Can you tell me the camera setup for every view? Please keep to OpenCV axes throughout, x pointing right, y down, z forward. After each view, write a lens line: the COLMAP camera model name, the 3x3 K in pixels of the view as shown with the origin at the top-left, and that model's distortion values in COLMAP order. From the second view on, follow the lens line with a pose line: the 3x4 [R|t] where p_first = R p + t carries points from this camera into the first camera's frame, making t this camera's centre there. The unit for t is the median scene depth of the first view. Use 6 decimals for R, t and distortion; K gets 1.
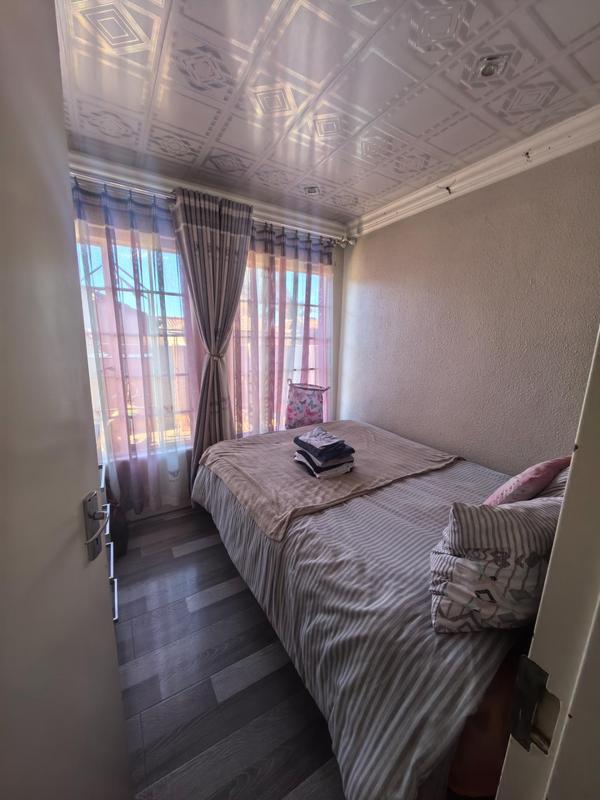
lens RADIAL K [[305.0, 0, 300.4], [0, 305.0, 403.3], [0, 0, 1]] dist [0.011264, -0.009042]
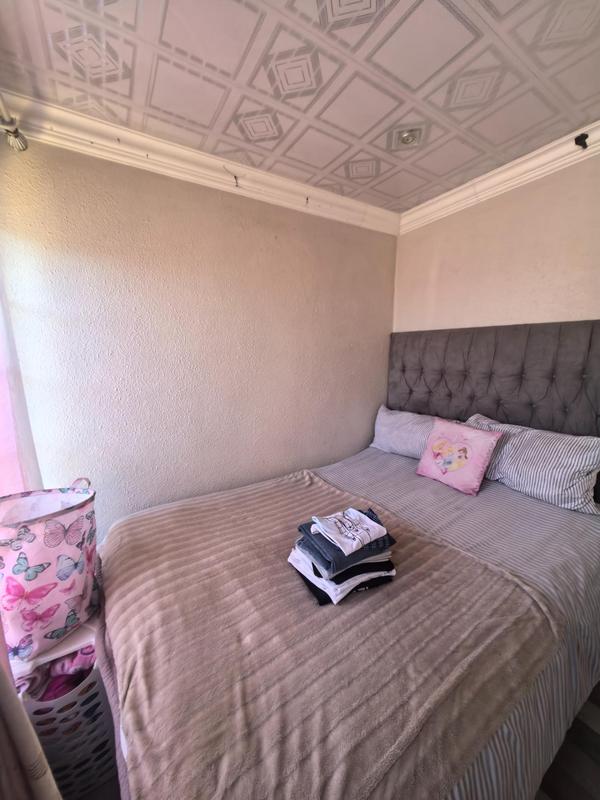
lens RADIAL K [[305.0, 0, 300.4], [0, 305.0, 403.3], [0, 0, 1]] dist [0.011264, -0.009042]
pose [[-0.021545, -0.193861, 0.980792, -0.444555], [0.214984, 0.957172, 0.193915, -0.244881], [-0.976380, 0.215033, 0.021054, 0.941813]]
